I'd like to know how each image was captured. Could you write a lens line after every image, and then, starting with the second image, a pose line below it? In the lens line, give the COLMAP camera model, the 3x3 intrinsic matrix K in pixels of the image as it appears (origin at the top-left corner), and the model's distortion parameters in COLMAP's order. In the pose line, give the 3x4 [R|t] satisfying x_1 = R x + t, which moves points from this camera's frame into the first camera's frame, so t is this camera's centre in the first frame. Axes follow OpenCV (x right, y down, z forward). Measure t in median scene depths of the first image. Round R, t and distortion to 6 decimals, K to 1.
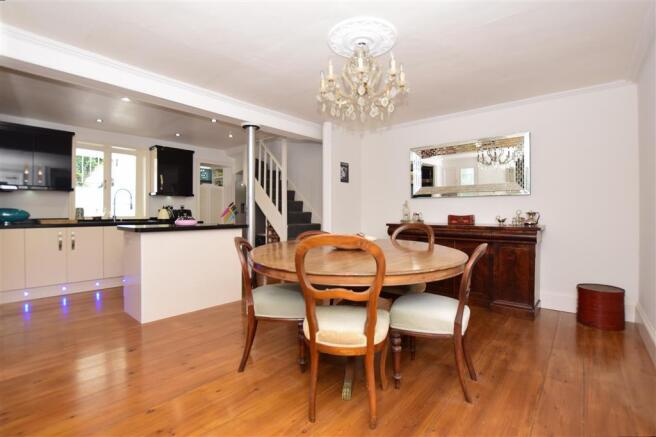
lens RADIAL K [[302.4, 0, 328.0], [0, 302.4, 218.5], [0, 0, 1]] dist [-0.036737, 0.000295]
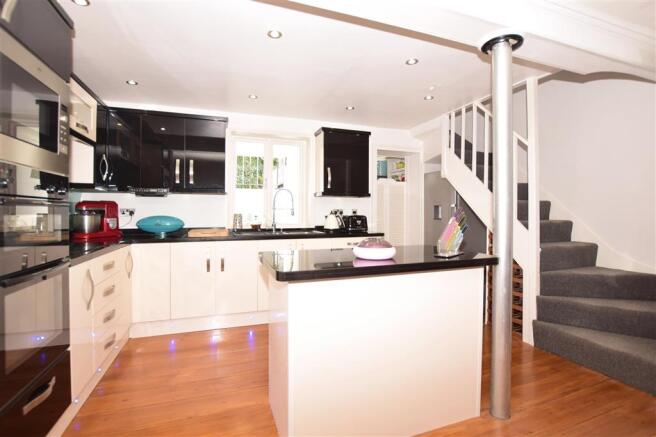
lens RADIAL K [[302.4, 0, 328.0], [0, 302.4, 218.5], [0, 0, 1]] dist [-0.036737, 0.000295]
pose [[0.868529, 0.012062, -0.495492, -0.209902], [-0.007842, 0.999913, 0.010594, -0.033106], [0.495577, -0.005315, 0.868548, 0.388892]]
